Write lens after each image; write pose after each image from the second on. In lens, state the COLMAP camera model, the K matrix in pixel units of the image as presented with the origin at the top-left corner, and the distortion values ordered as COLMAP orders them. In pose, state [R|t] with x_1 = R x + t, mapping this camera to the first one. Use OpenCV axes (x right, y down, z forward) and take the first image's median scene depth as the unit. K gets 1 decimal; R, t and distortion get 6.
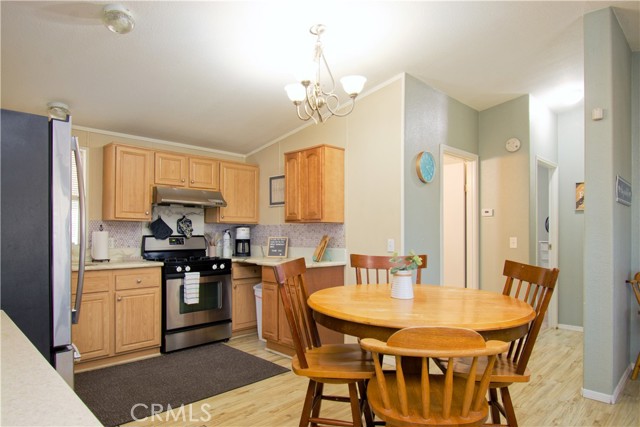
lens RADIAL K [[389.9, 0, 321.6], [0, 389.9, 232.1], [0, 0, 1]] dist [-0.003481, -0.001611]
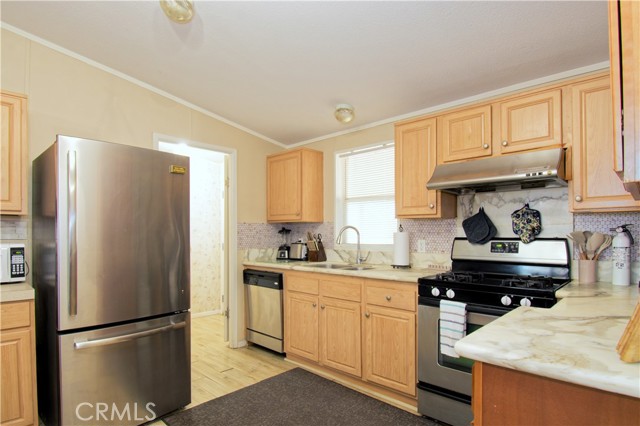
lens RADIAL K [[343.4, 0, 317.8], [0, 343.4, 232.8], [0, 0, 1]] dist [0.003856, -0.012278]
pose [[0.017658, -0.004979, -0.999832, 0.176860], [0.005606, 0.999972, -0.004880, 0.001900], [0.999828, -0.005519, 0.017686, 0.777326]]
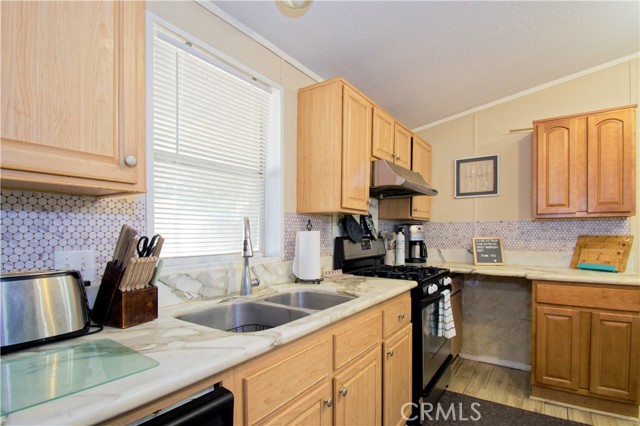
lens RADIAL K [[321.5, 0, 322.2], [0, 321.5, 235.7], [0, 0, 1]] dist [-0.000020, -0.000284]
pose [[0.984076, -0.006334, 0.177634, -0.611915], [0.003372, 0.999850, 0.016974, -0.002911], [-0.177715, -0.016104, 0.983950, 0.500781]]
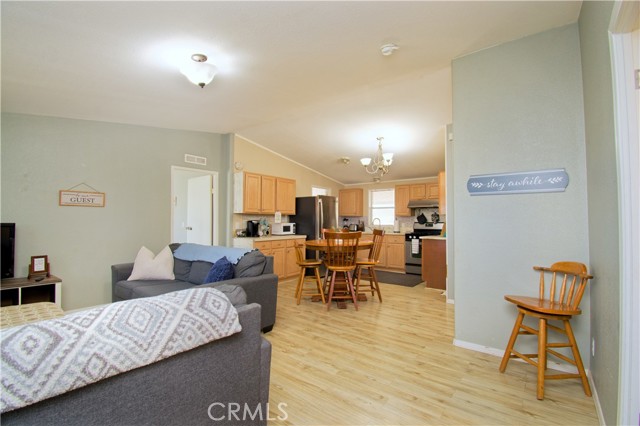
lens RADIAL K [[280.8, 0, 315.8], [0, 280.8, 209.9], [0, 0, 1]] dist [-0.002767, -0.000931]
pose [[0.103688, -0.041517, -0.993743, 1.155055], [-0.000727, 0.999125, -0.041818, 0.006065], [0.994610, 0.005058, 0.103567, 0.280063]]
